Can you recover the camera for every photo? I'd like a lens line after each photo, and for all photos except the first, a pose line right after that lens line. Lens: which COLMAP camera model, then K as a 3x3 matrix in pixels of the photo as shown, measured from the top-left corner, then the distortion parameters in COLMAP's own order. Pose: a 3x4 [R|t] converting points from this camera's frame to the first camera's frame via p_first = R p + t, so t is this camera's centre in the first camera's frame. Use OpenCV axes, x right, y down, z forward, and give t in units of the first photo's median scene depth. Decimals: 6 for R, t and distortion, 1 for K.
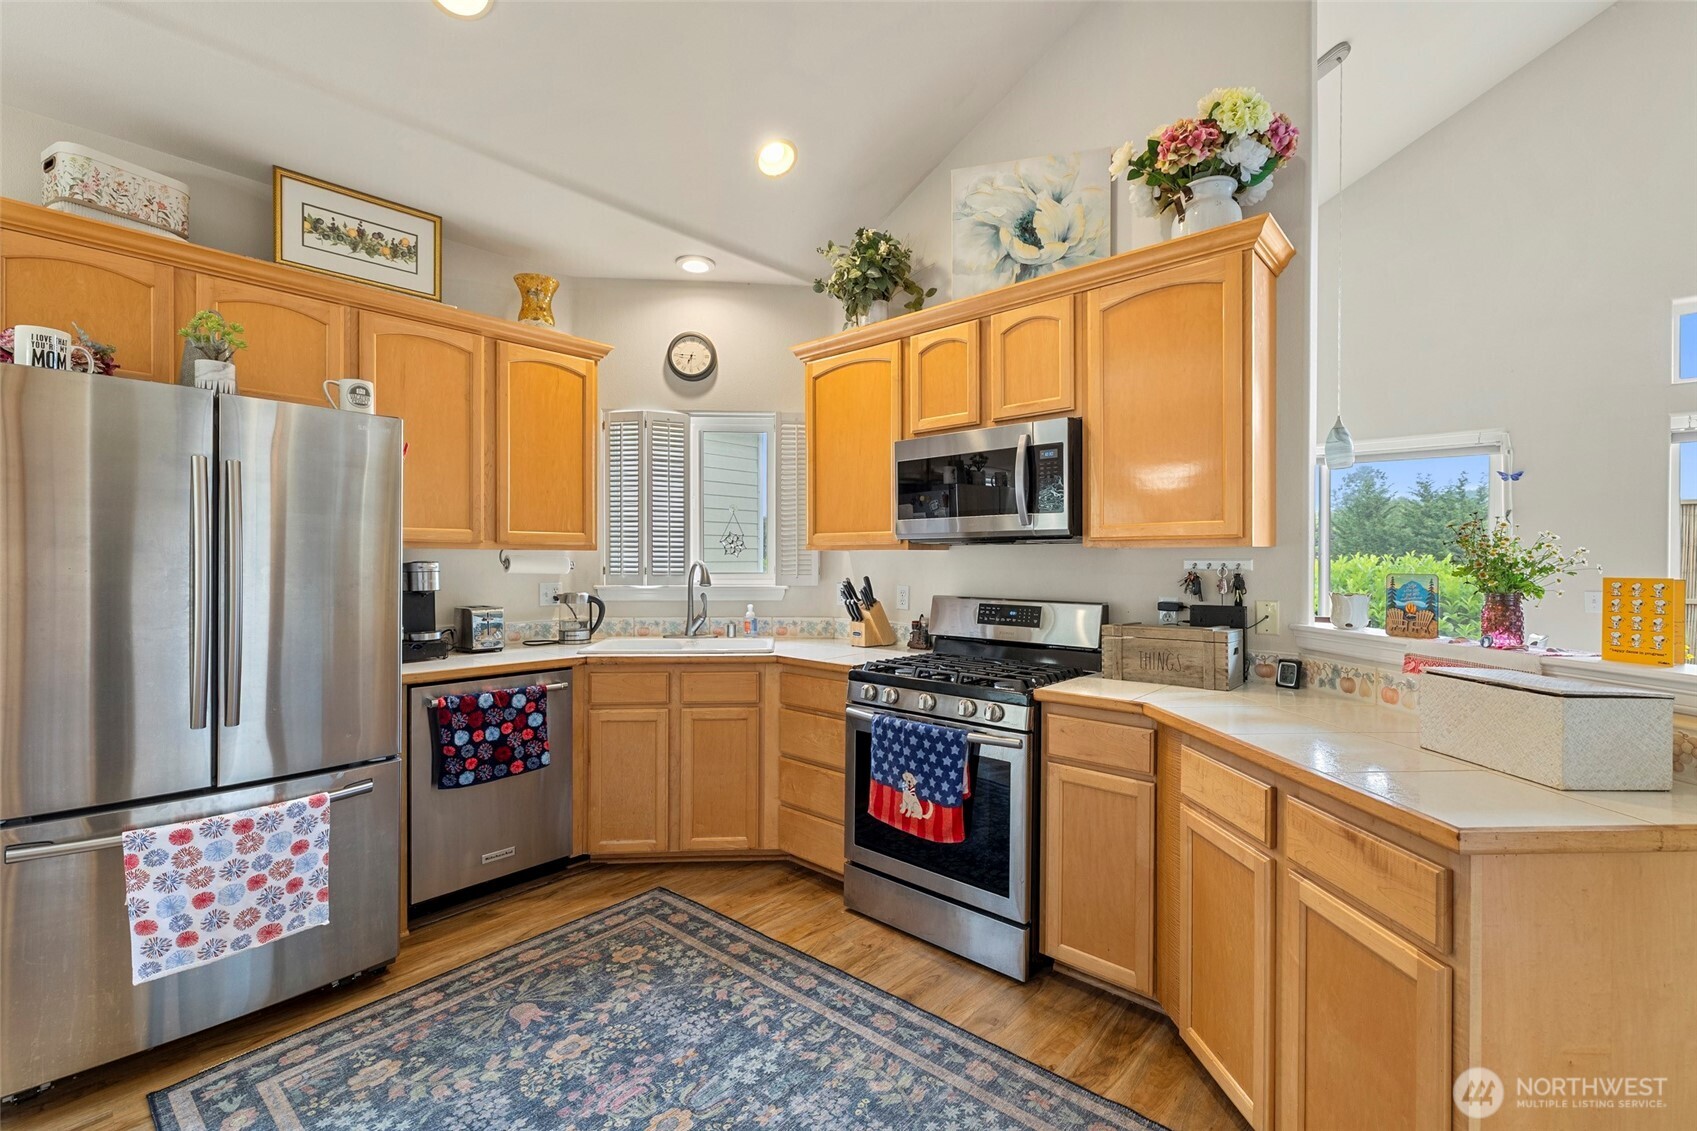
lens RADIAL K [[720.4, 0, 854.9], [0, 720.4, 566.0], [0, 0, 1]] dist [0.000323, 0.000267]
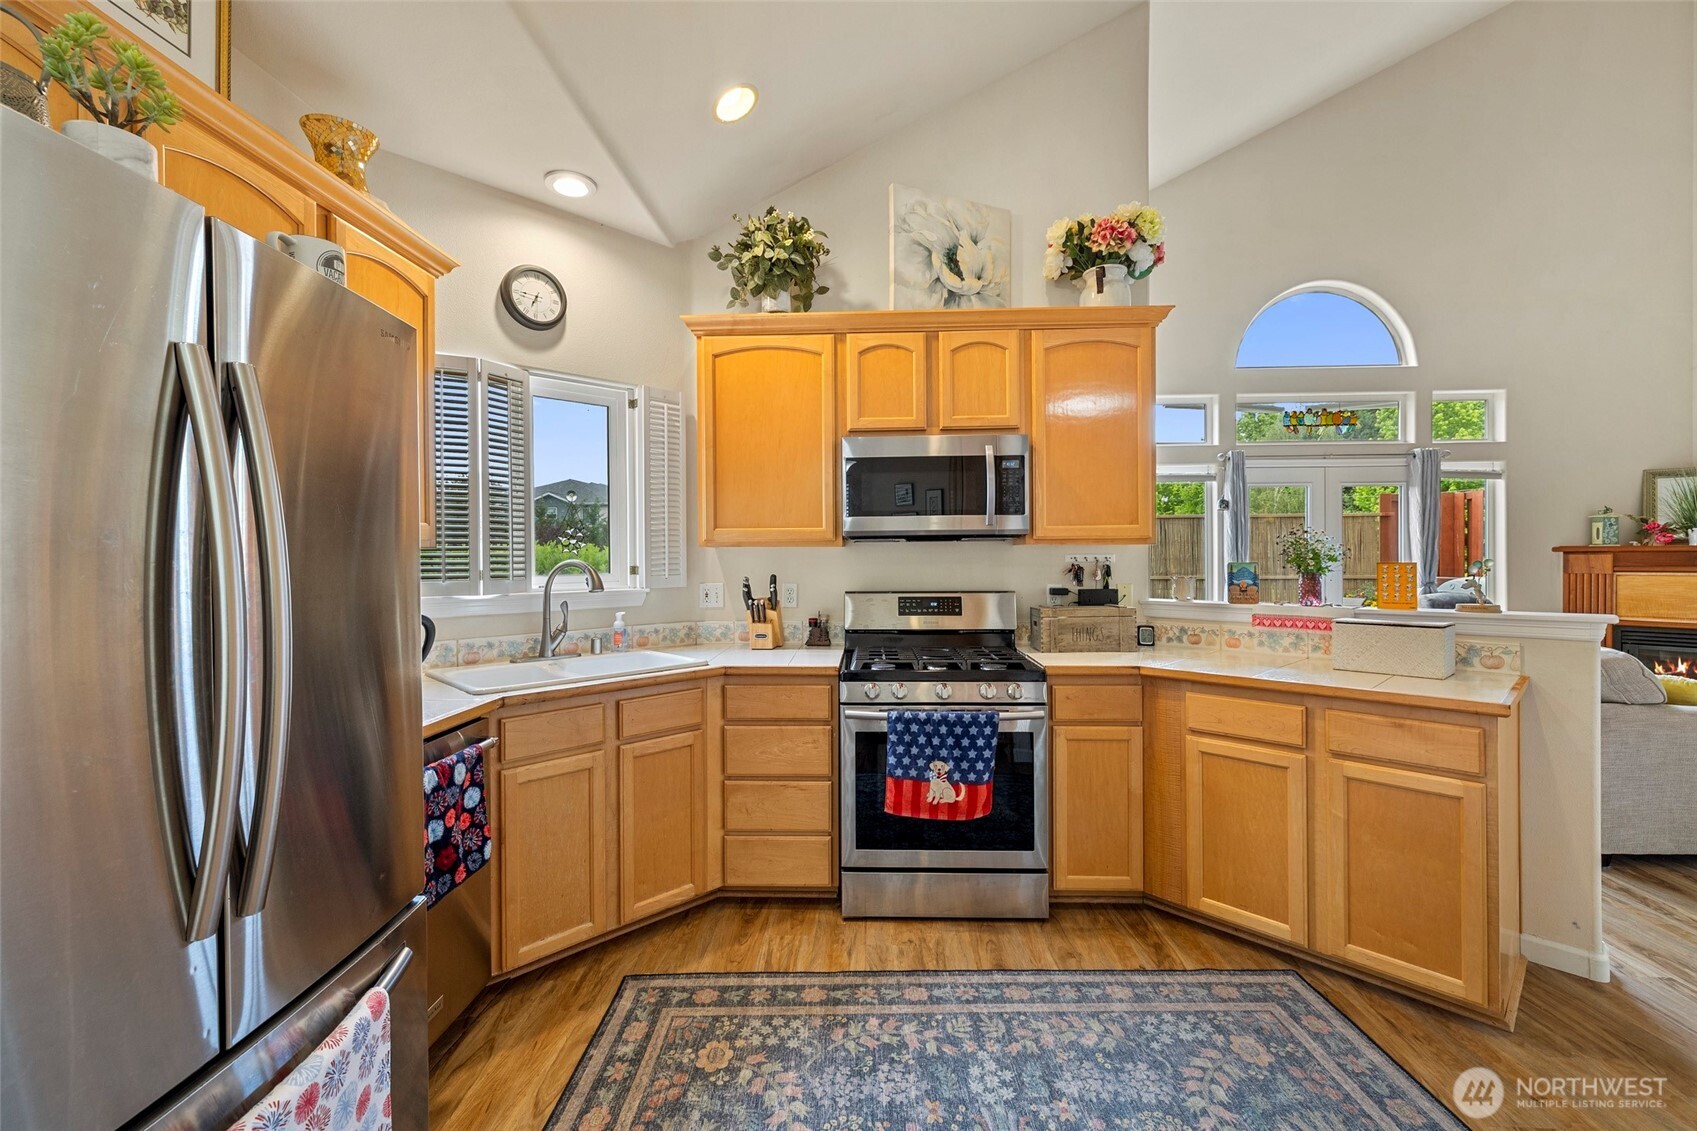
lens RADIAL K [[703.4, 0, 845.4], [0, 703.4, 563.0], [0, 0, 1]] dist [0.000050, -0.000307]
pose [[0.772939, -0.015443, 0.634293, -0.652752], [0.013997, 0.999875, 0.007288, -0.008449], [-0.634326, 0.003245, 0.773059, 0.292075]]
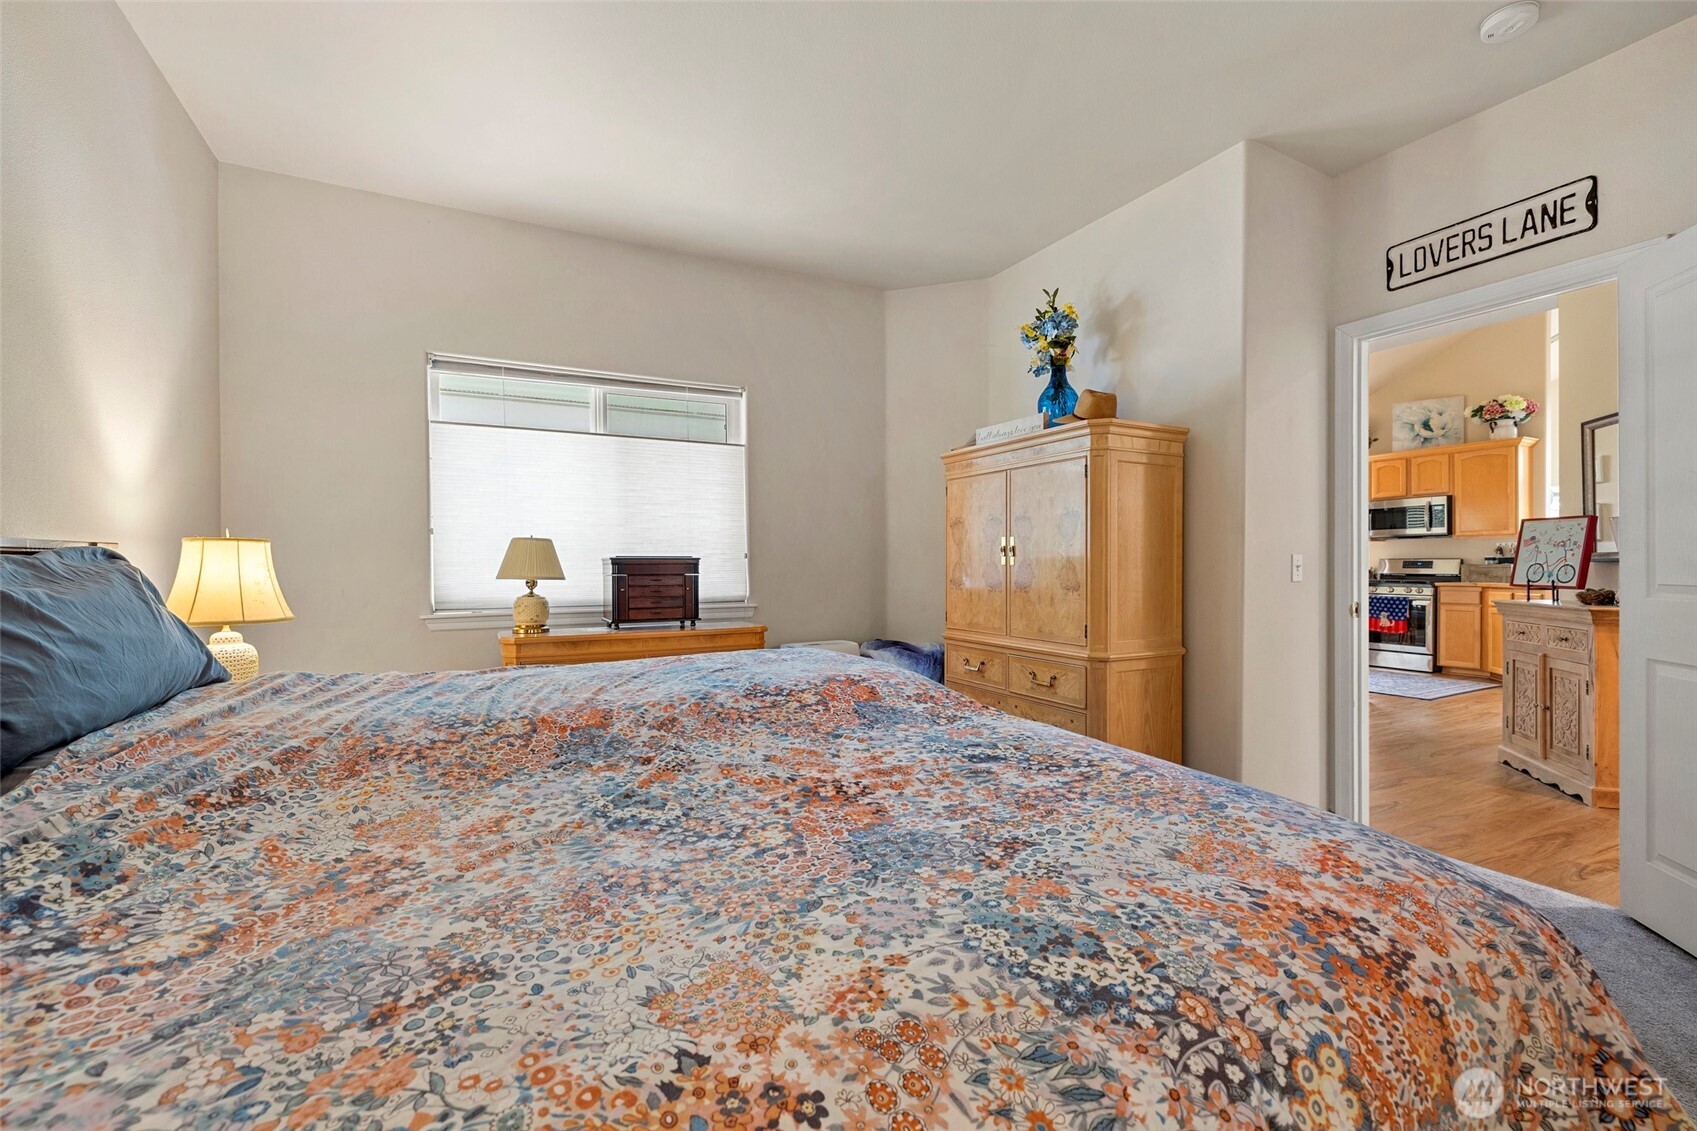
lens RADIAL K [[703.4, 0, 845.4], [0, 703.4, 563.0], [0, 0, 1]] dist [0.000050, -0.000307]
pose [[0.933056, 0.004205, -0.359707, -0.973389], [-0.007731, 0.999935, -0.008365, 0.117760], [0.359648, 0.010586, 0.933028, -2.597351]]
